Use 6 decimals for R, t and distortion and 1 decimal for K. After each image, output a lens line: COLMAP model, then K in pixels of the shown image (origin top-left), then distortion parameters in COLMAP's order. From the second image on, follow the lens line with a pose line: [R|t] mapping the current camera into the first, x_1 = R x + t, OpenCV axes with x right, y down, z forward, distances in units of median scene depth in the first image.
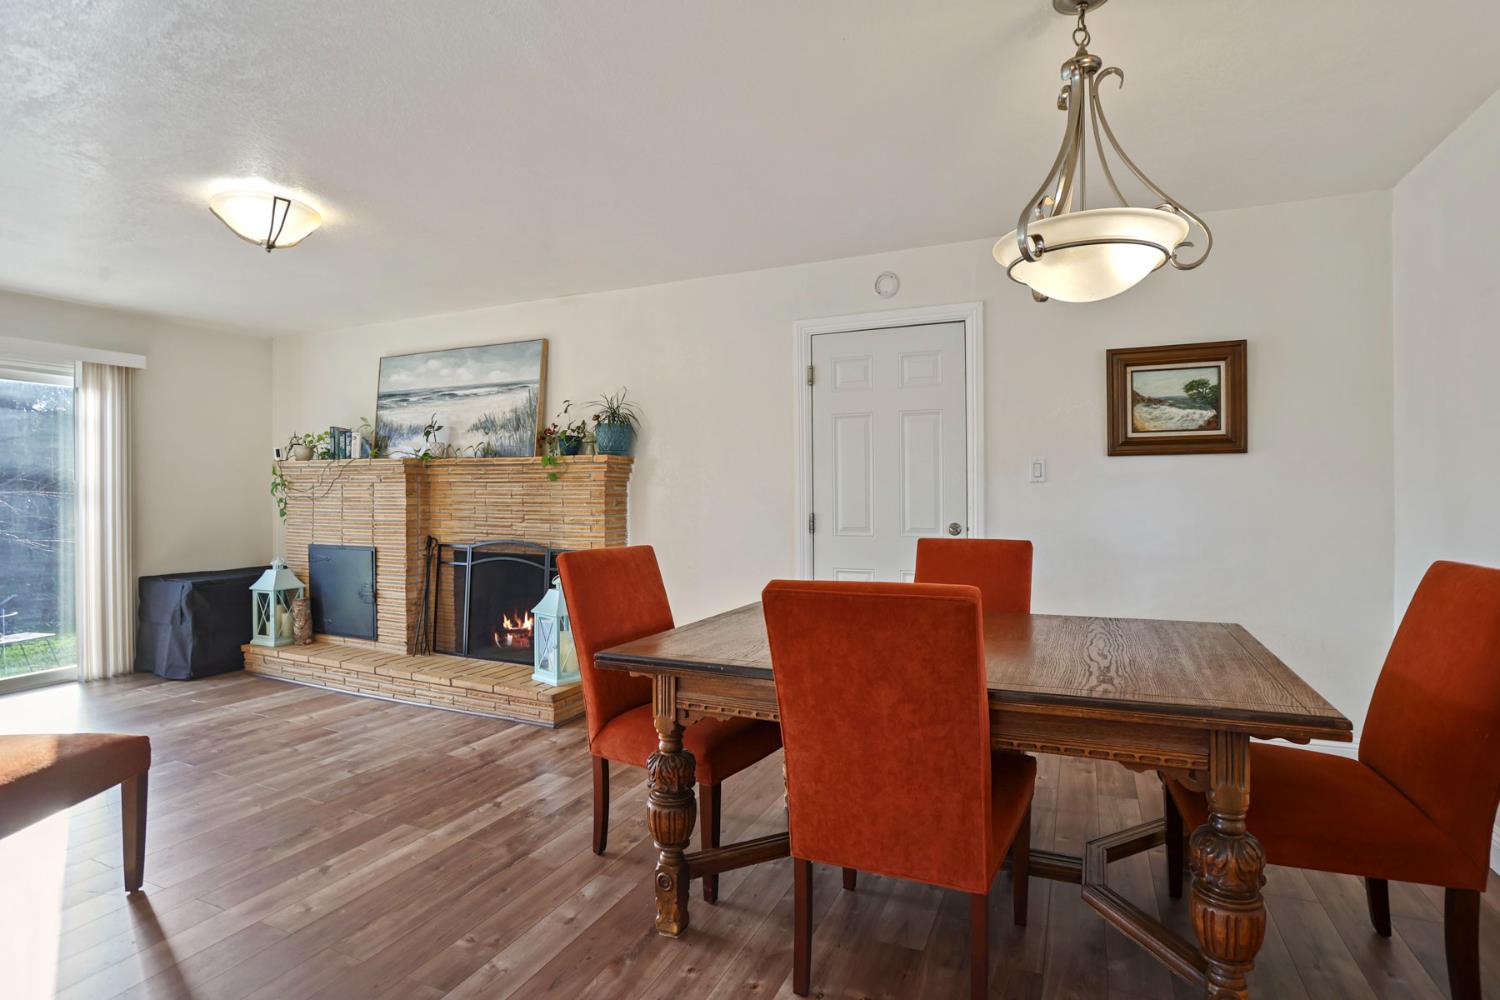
lens RADIAL K [[736.5, 0, 767.7], [0, 736.5, 490.6], [0, 0, 1]] dist [-0.081323, 0.039252]
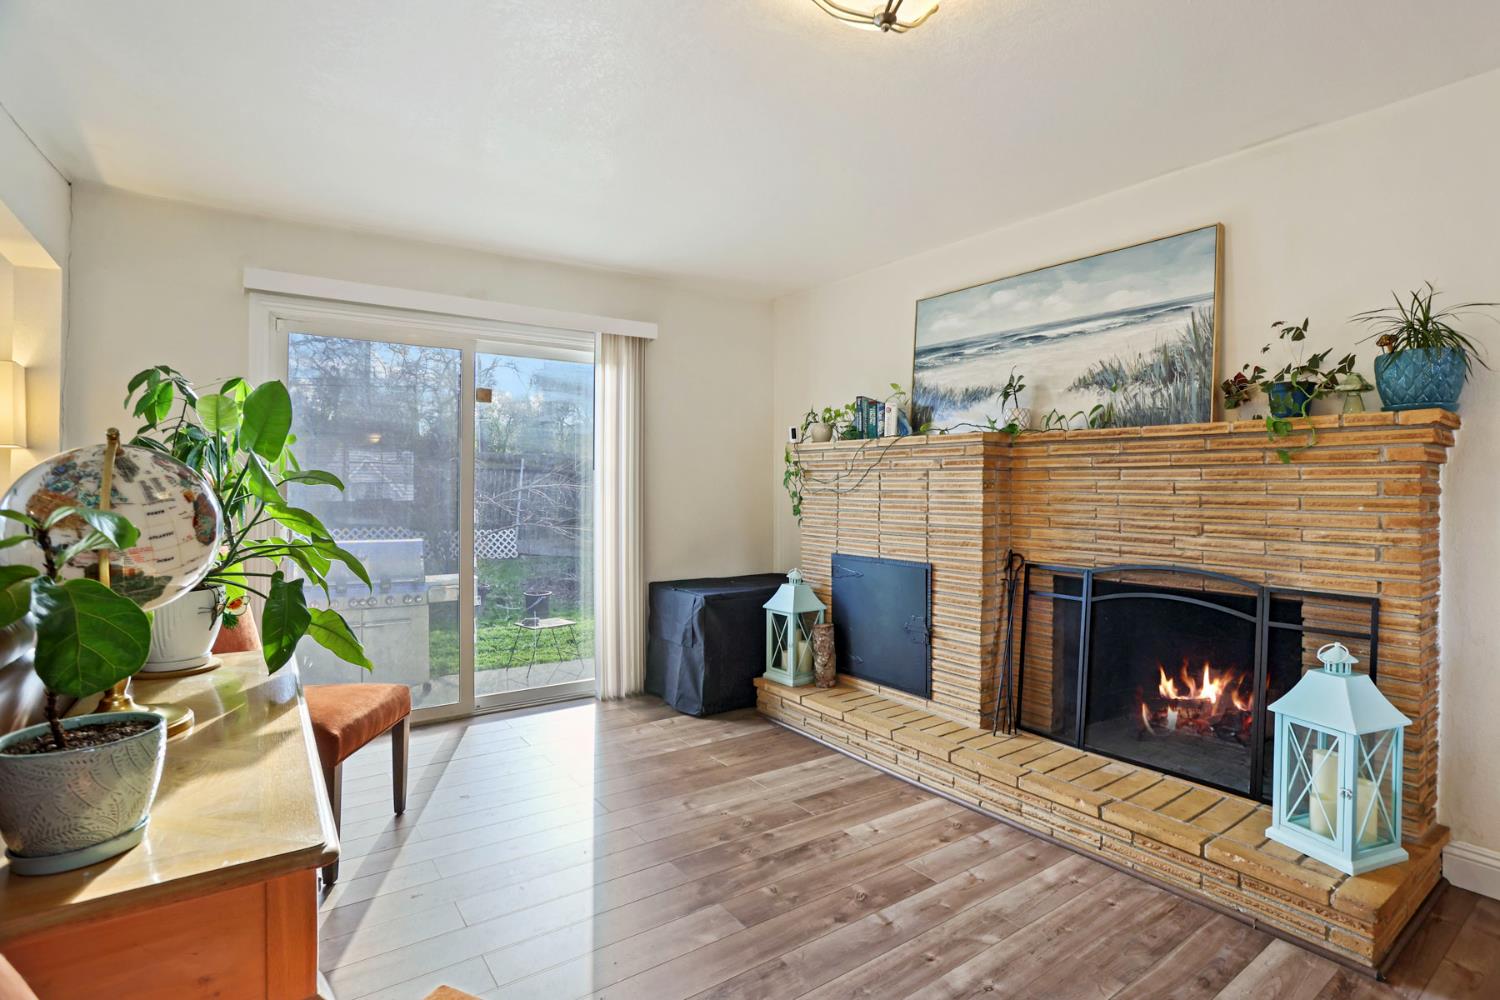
lens RADIAL K [[732.0, 0, 763.1], [0, 732.0, 482.1], [0, 0, 1]] dist [-0.083365, 0.035633]
pose [[0.858408, 0.001814, -0.512964, -0.328754], [-0.004522, 0.999982, -0.004030, 0.003995], [0.512947, 0.005779, 0.858401, 0.322859]]
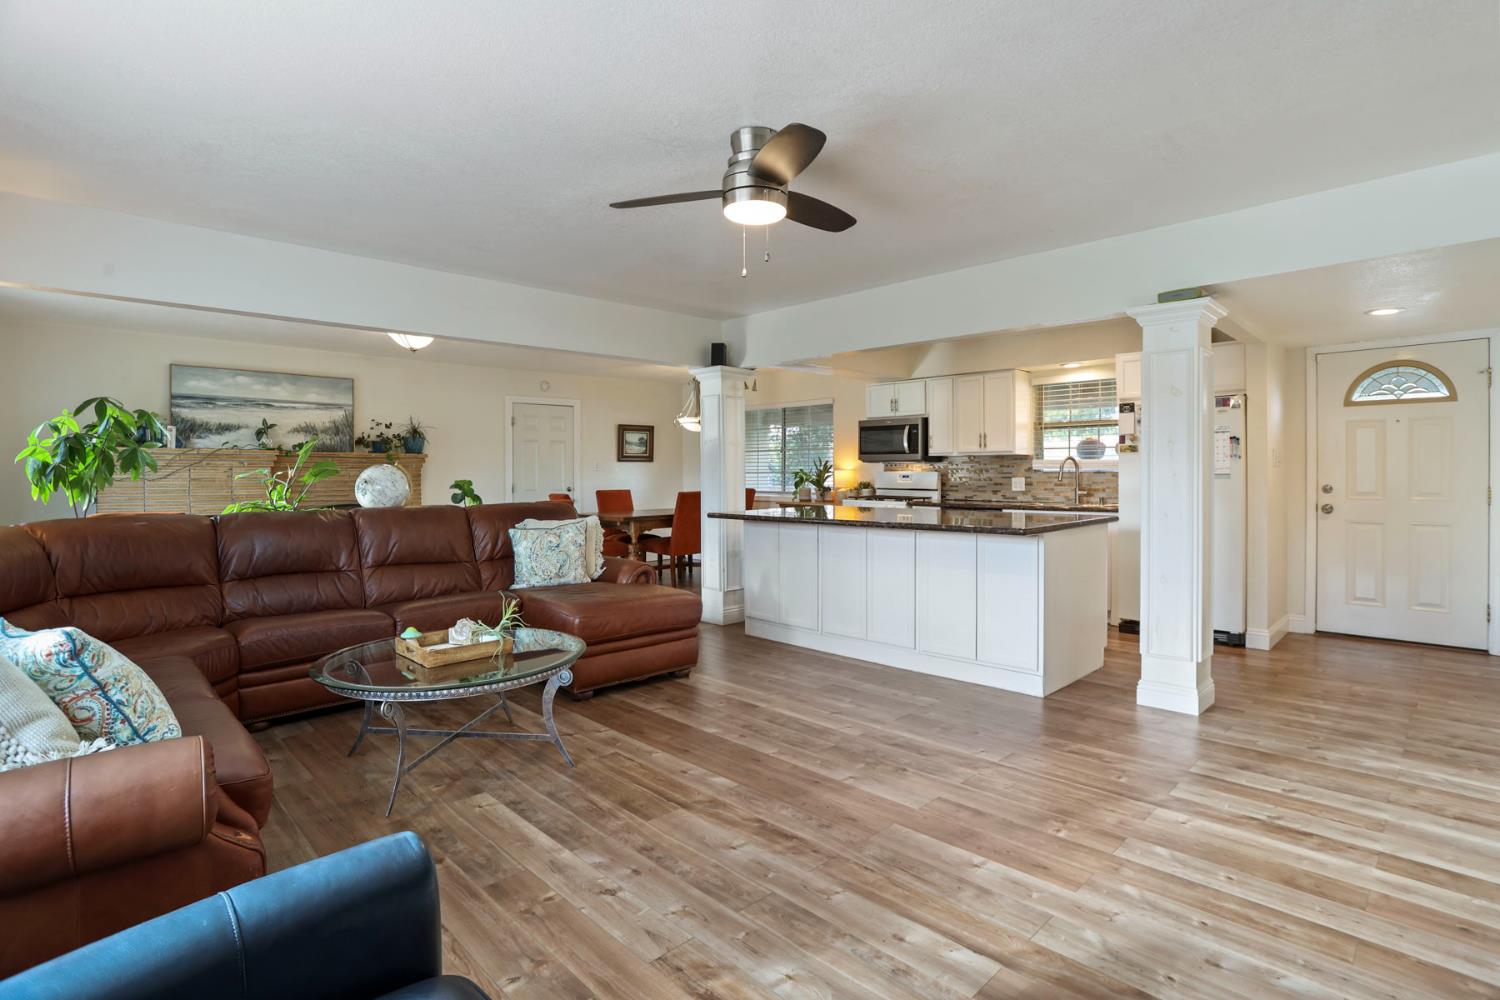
lens RADIAL K [[736.5, 0, 767.7], [0, 736.5, 490.6], [0, 0, 1]] dist [-0.081323, 0.039252]
pose [[0.359132, -0.018324, 0.933107, -1.456697], [0.000421, 0.999810, 0.019472, 0.007431], [-0.933287, -0.006601, 0.359072, -0.422947]]
